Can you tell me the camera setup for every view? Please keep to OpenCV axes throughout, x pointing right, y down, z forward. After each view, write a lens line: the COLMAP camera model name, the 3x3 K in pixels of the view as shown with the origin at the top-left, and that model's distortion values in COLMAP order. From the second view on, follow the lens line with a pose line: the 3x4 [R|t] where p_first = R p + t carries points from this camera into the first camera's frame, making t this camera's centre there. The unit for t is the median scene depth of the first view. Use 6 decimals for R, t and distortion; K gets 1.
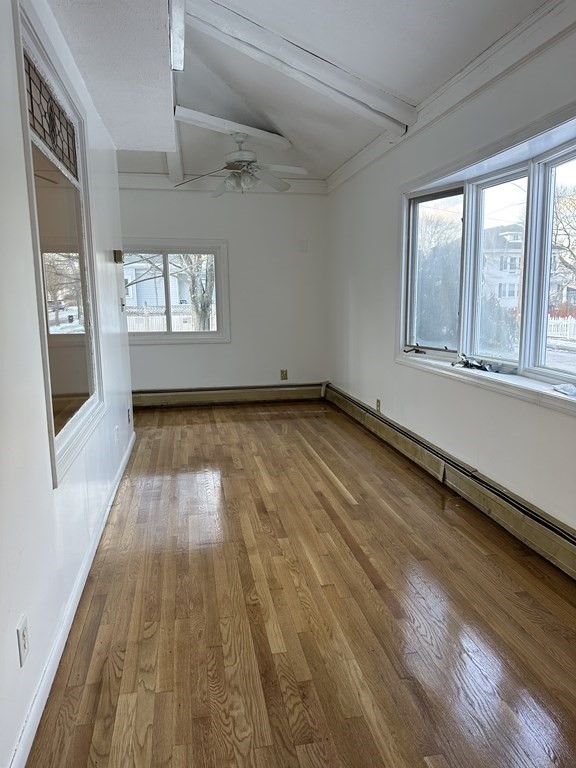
lens RADIAL K [[543.3, 0, 287.9], [0, 543.3, 384.9], [0, 0, 1]] dist [0.084229, -0.105826]
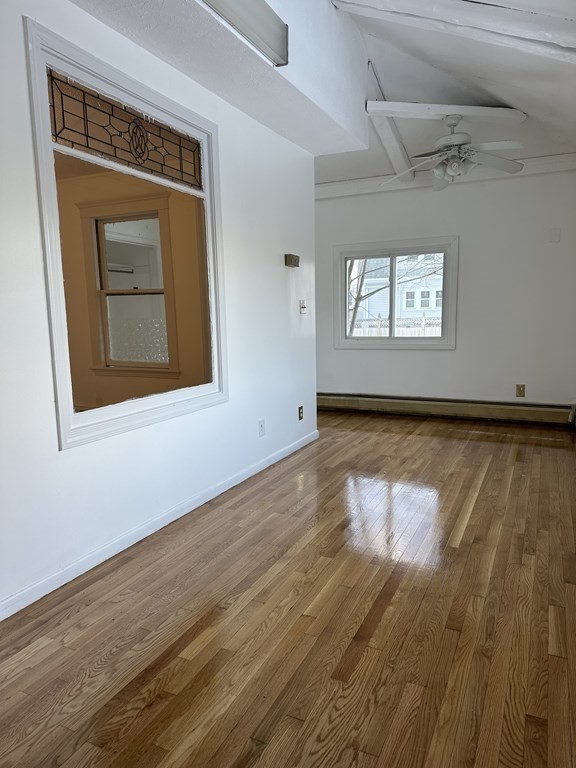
lens RADIAL K [[543.3, 0, 281.7], [0, 543.3, 391.8], [0, 0, 1]] dist [0.084229, -0.105826]
pose [[0.807866, 0.085551, -0.583125, 0.280873], [-0.090986, 0.995651, 0.020020, -0.001420], [0.582301, 0.036883, 0.812136, 0.138728]]
